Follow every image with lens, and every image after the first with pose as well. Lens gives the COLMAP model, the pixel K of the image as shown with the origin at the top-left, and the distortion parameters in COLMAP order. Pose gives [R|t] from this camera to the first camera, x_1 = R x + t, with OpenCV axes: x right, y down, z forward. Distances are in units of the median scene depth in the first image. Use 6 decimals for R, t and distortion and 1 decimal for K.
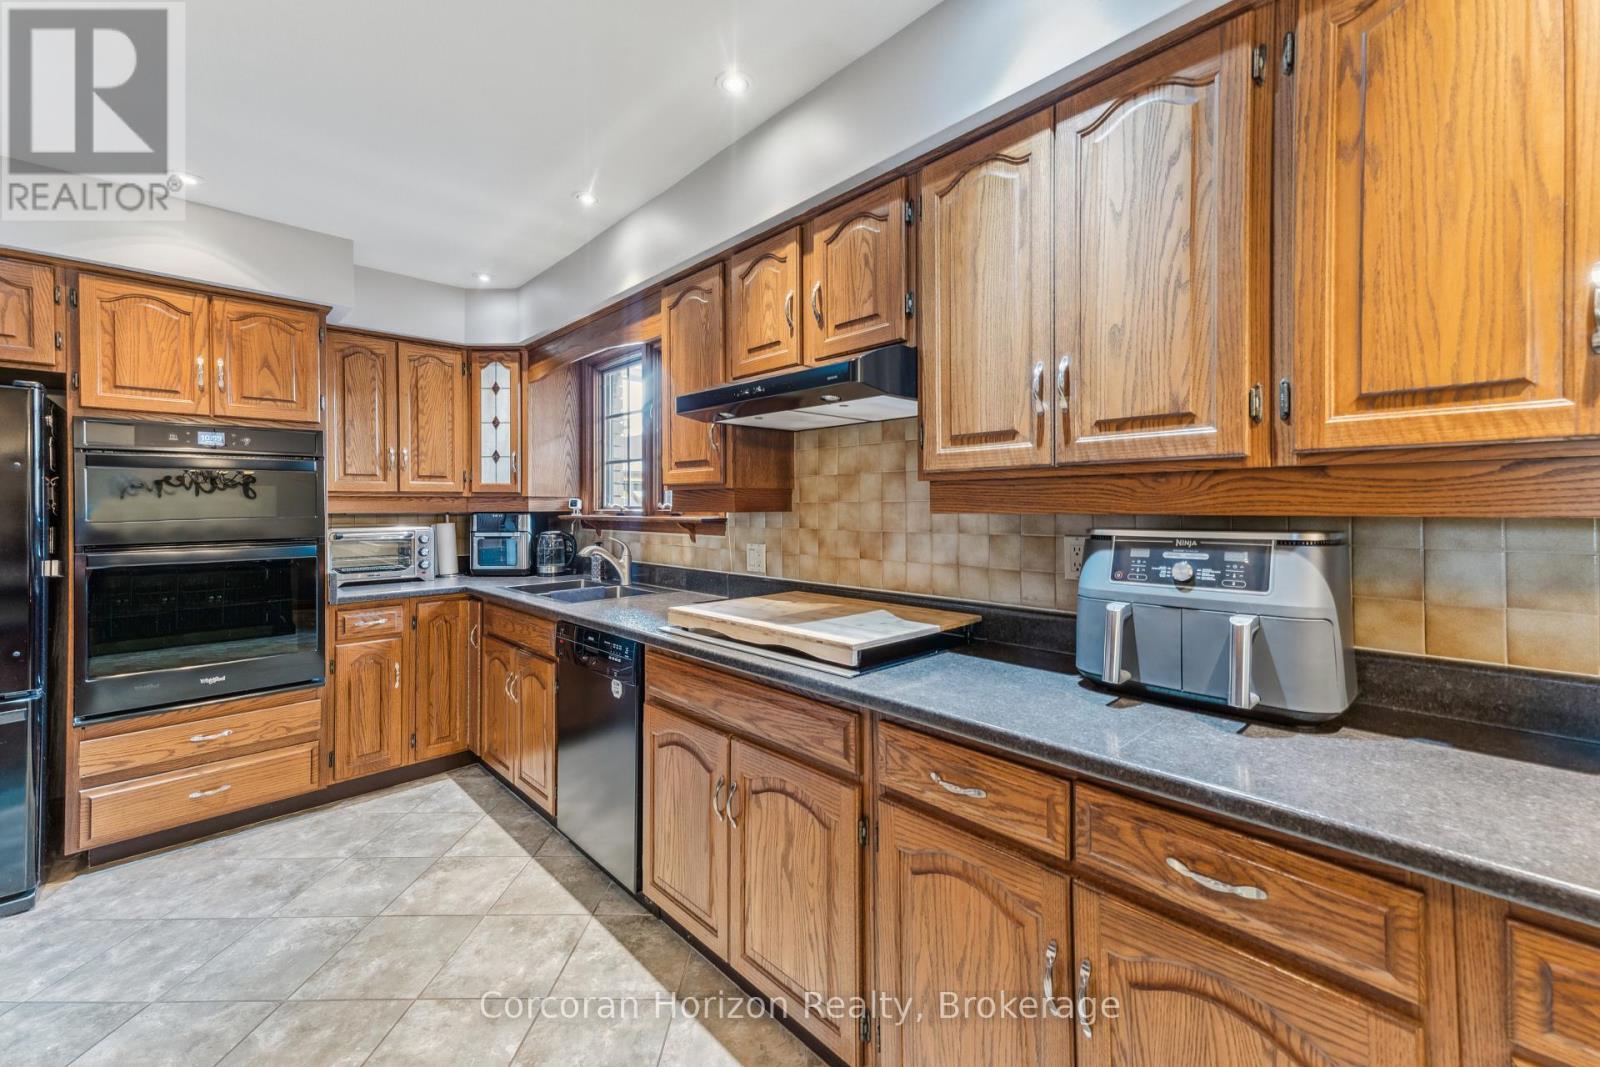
lens RADIAL K [[639.5, 0, 789.9], [0, 639.5, 505.9], [0, 0, 1]] dist [0.030178, -0.001328]
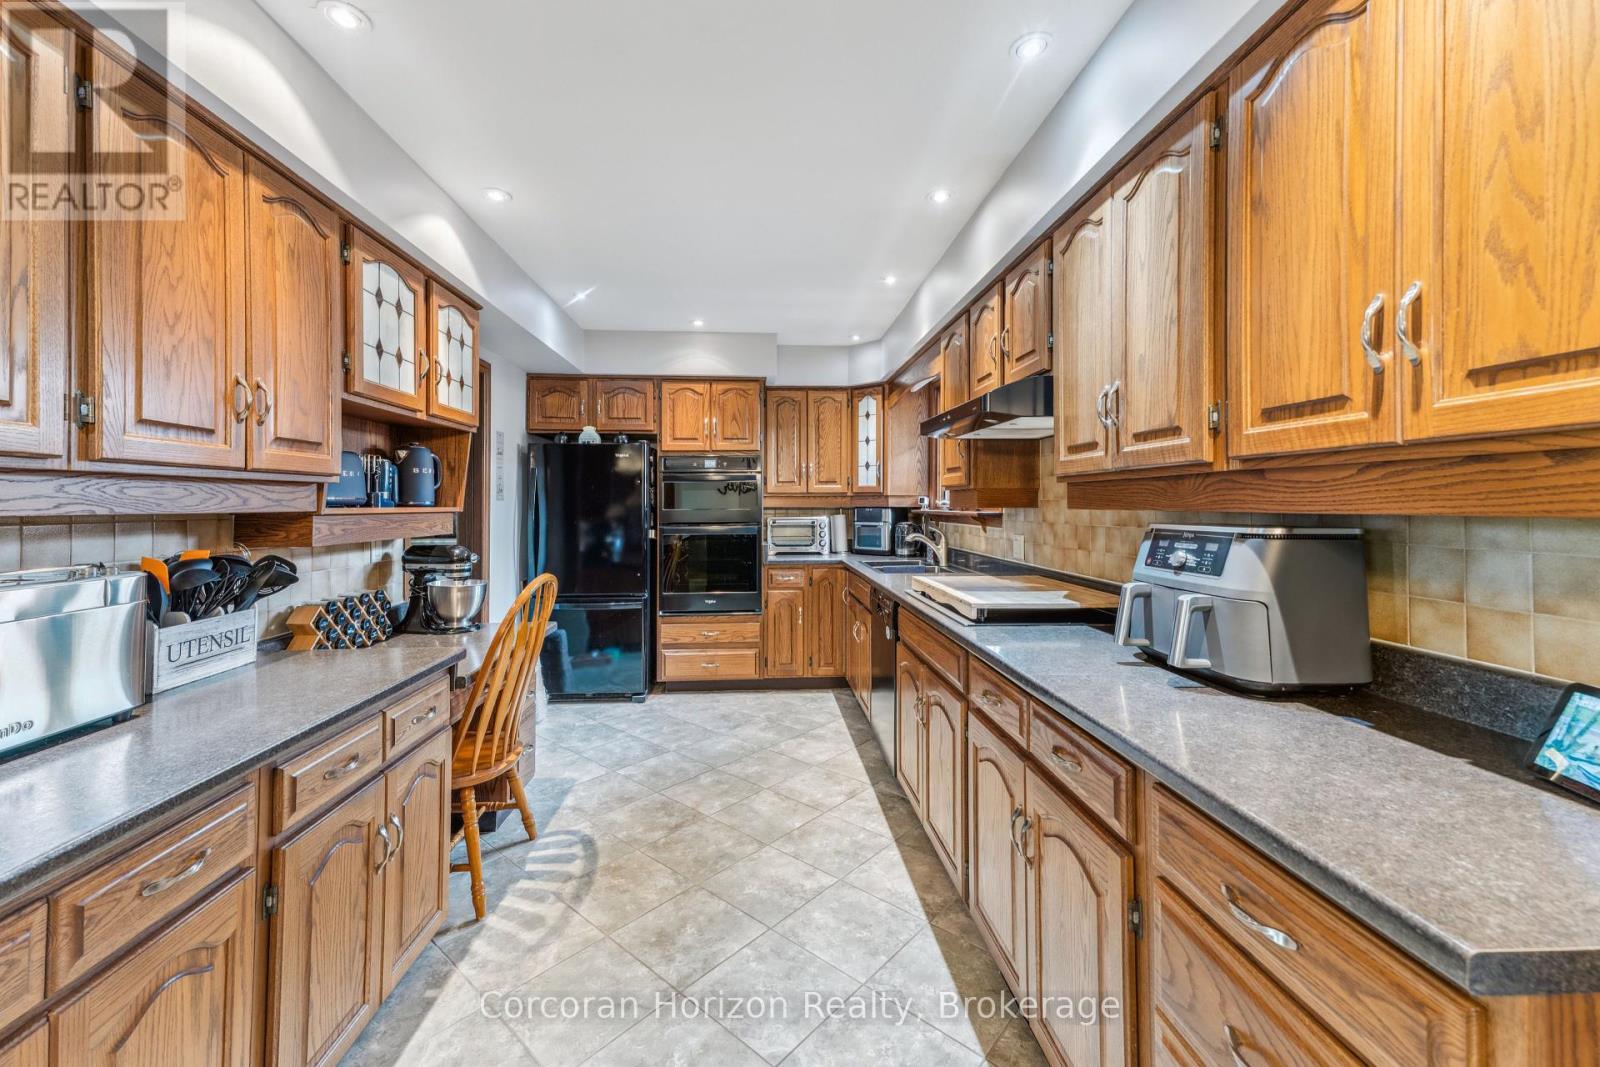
lens RADIAL K [[639.5, 0, 798.2], [0, 639.5, 498.5], [0, 0, 1]] dist [0.030178, -0.001328]
pose [[0.772586, -0.002507, -0.634906, 0.456215], [-0.001107, 0.999985, -0.005296, -0.001413], [0.634910, 0.004795, 0.772571, -0.205494]]
